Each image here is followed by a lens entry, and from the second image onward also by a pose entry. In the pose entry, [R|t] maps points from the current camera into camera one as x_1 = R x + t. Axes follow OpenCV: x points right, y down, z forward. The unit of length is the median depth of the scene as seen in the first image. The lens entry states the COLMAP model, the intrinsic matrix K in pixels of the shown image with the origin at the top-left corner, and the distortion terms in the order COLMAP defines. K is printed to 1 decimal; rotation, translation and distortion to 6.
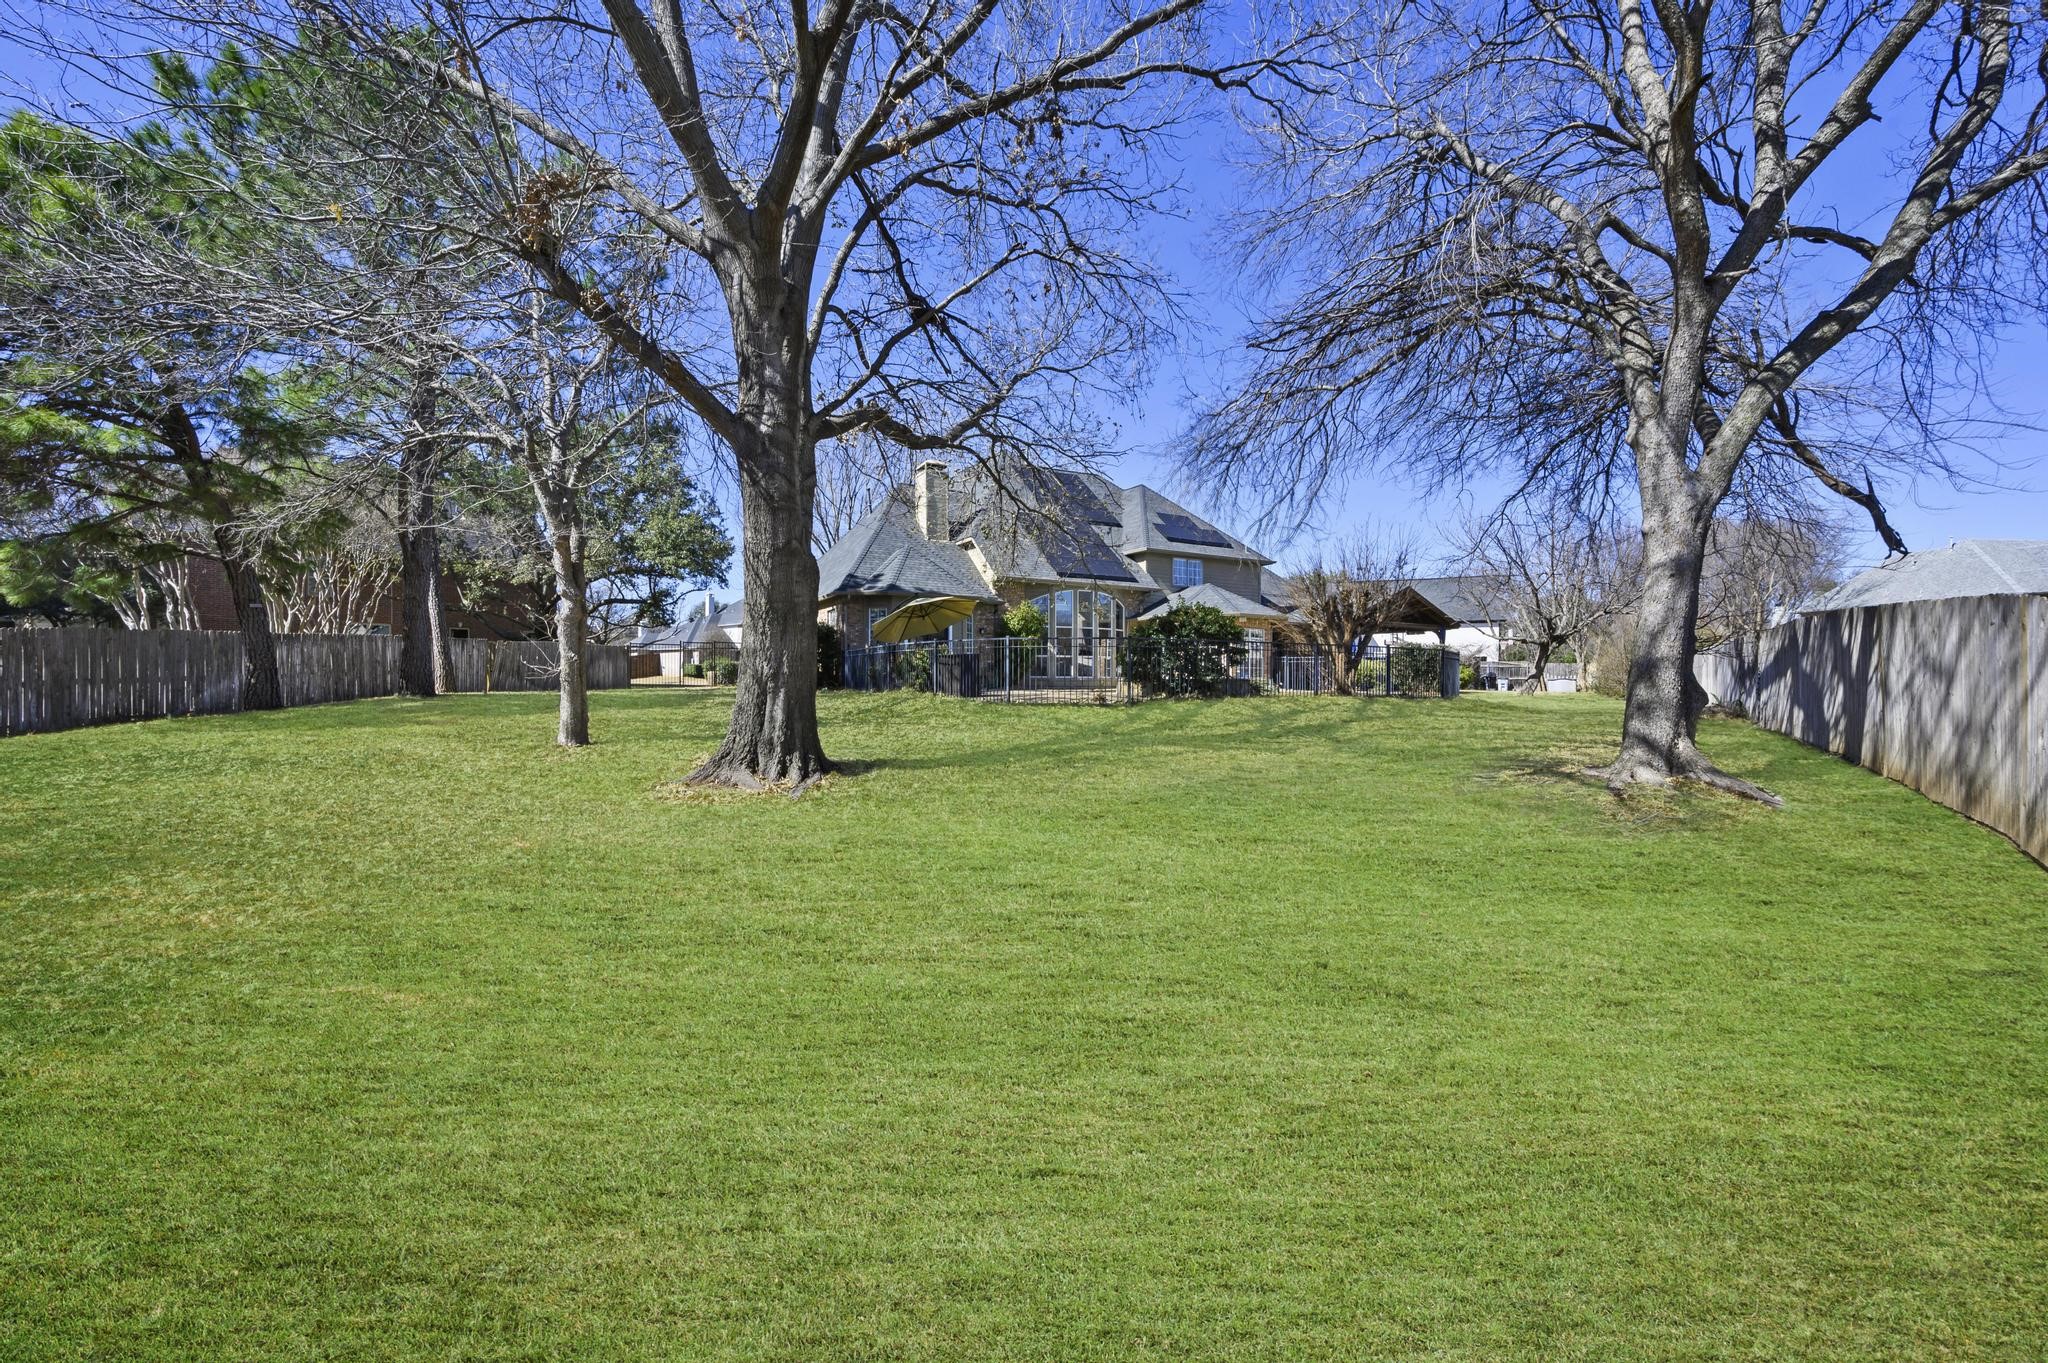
lens RADIAL K [[818.6, 0, 1025.4], [0, 818.6, 673.7], [0, 0, 1]] dist [0.001094, -0.000002]
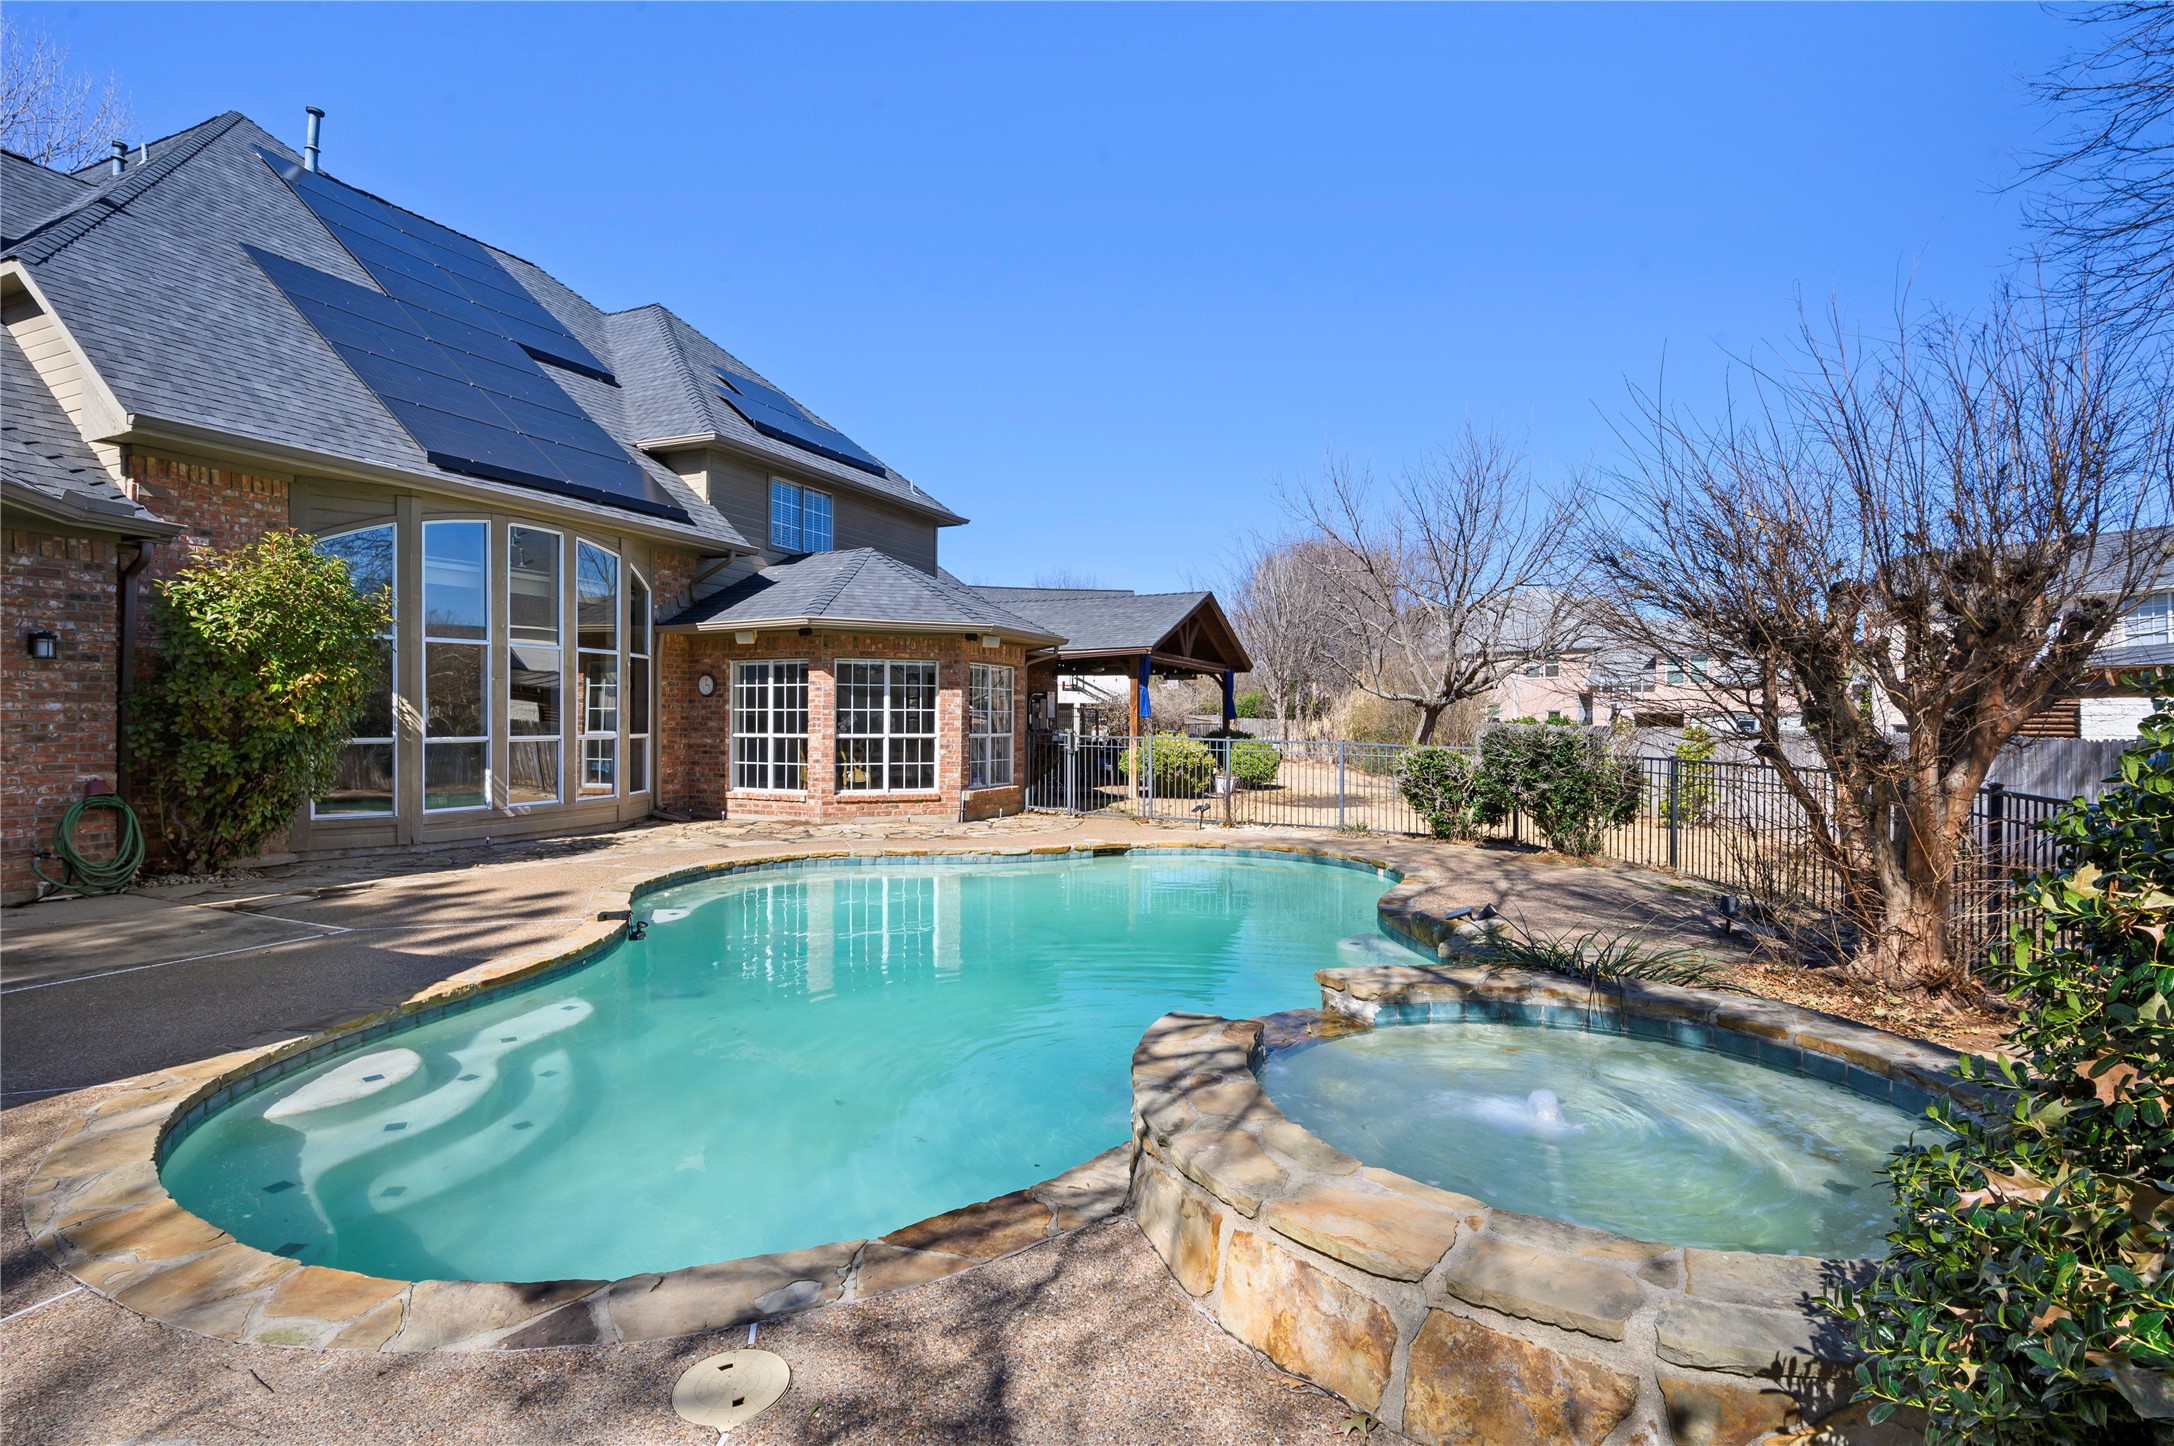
lens RADIAL K [[1089.0, 0, 1082.5], [0, 1089.0, 723.8], [0, 0, 1]] dist [0.000506, 0.000147]
pose [[0.826966, -0.007204, 0.562206, 0.012037], [0.005173, 0.999973, 0.005205, -0.027288], [-0.562228, -0.001396, 0.826981, 0.520043]]
